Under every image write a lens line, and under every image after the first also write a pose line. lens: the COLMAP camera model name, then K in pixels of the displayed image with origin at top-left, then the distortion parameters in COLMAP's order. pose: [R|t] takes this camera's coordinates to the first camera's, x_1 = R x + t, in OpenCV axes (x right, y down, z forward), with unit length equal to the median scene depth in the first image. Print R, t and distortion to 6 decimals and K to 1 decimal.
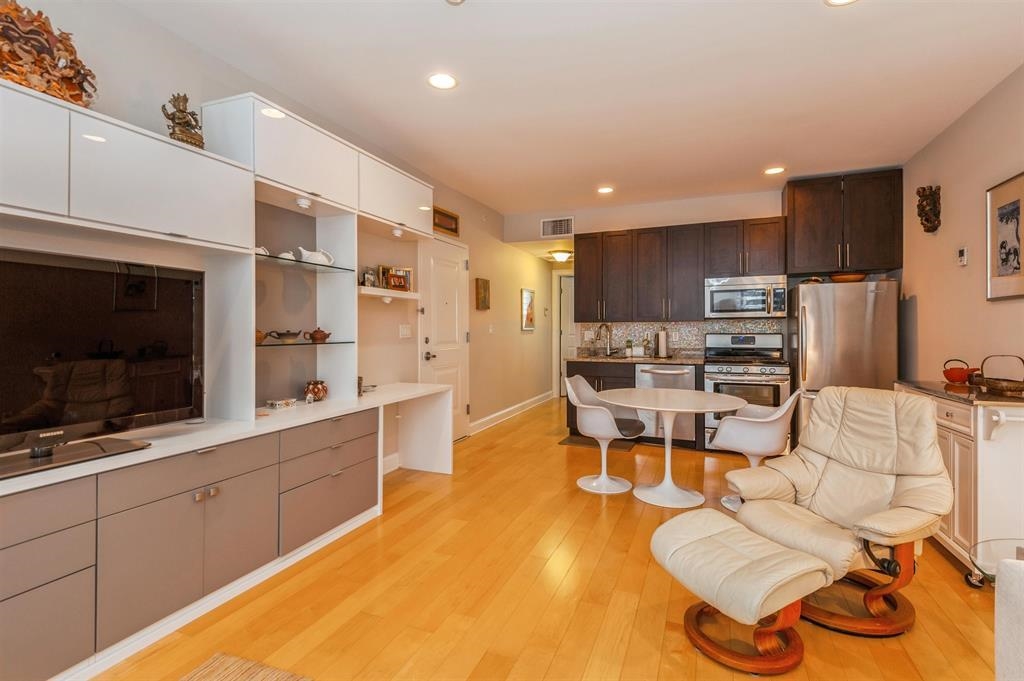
lens RADIAL K [[472.4, 0, 520.6], [0, 472.4, 325.2], [0, 0, 1]] dist [0.033730, -0.021294]
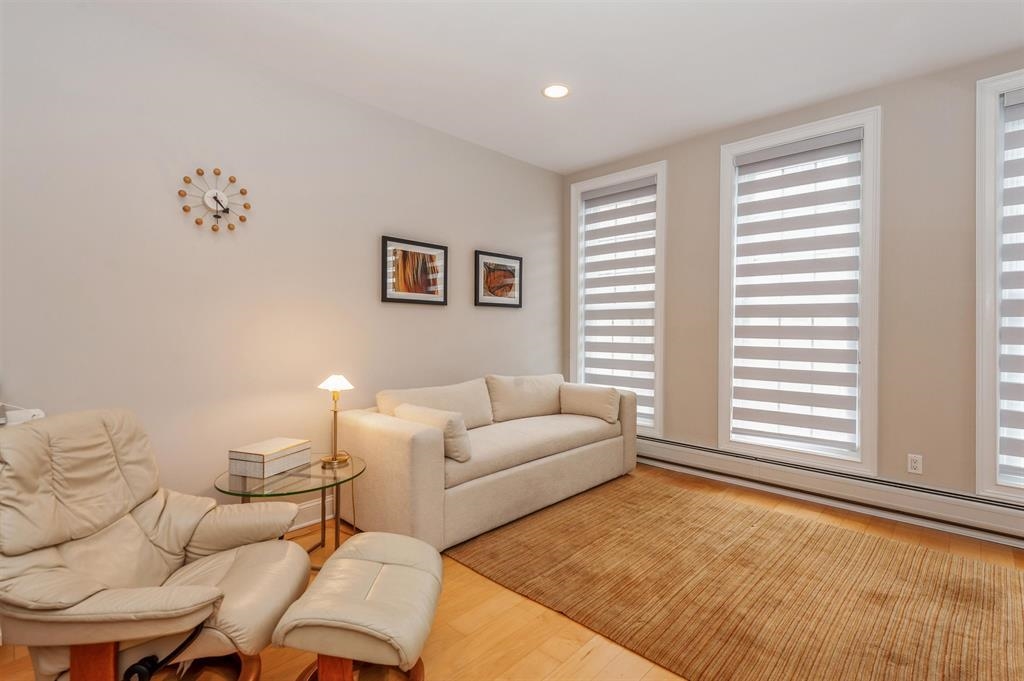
lens RADIAL K [[477.1, 0, 517.7], [0, 477.1, 330.9], [0, 0, 1]] dist [0.035669, -0.022211]
pose [[-0.928887, -0.004138, 0.370339, -0.043712], [-0.003220, 0.999990, 0.003097, 0.006636], [-0.370348, 0.001685, -0.928891, 0.653426]]
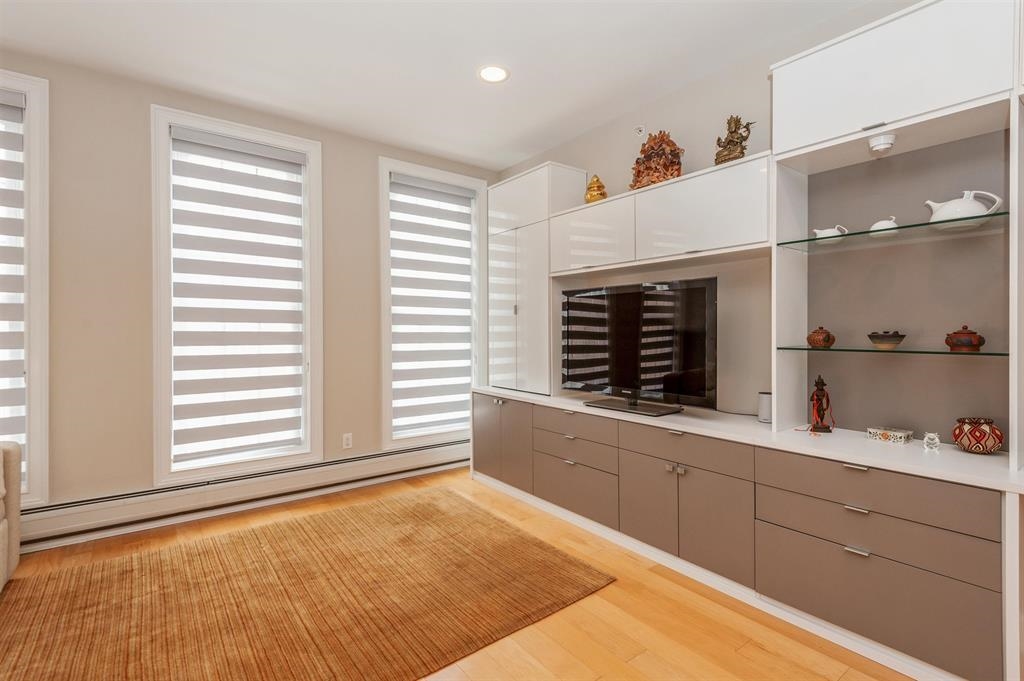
lens RADIAL K [[486.3, 0, 521.8], [0, 486.3, 334.7], [0, 0, 1]] dist [0.038170, -0.021979]
pose [[-0.508677, 0.005969, -0.860937, 0.238108], [0.007552, 0.999968, 0.002471, 0.006154], [0.860924, -0.005244, -0.508706, 0.536943]]
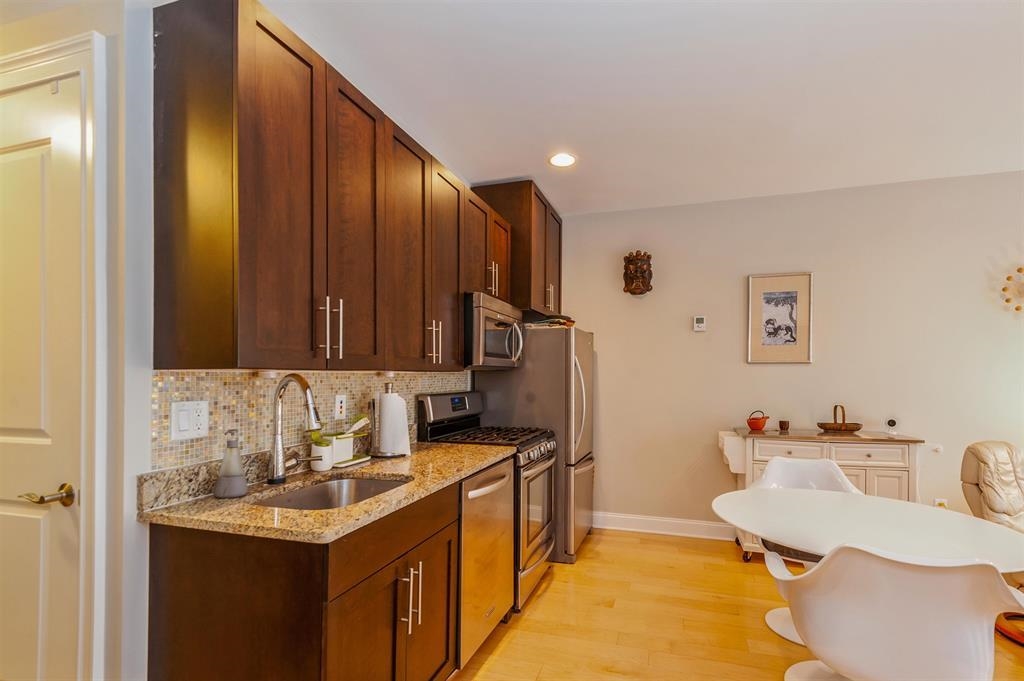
lens RADIAL K [[471.6, 0, 522.9], [0, 471.6, 383.5], [0, 0, 1]] dist [0.031823, -0.020926]
pose [[-0.069872, -0.014533, 0.997450, -0.148293], [-0.012617, 0.999827, 0.013684, -0.003794], [-0.997476, -0.011629, -0.070044, 1.033442]]
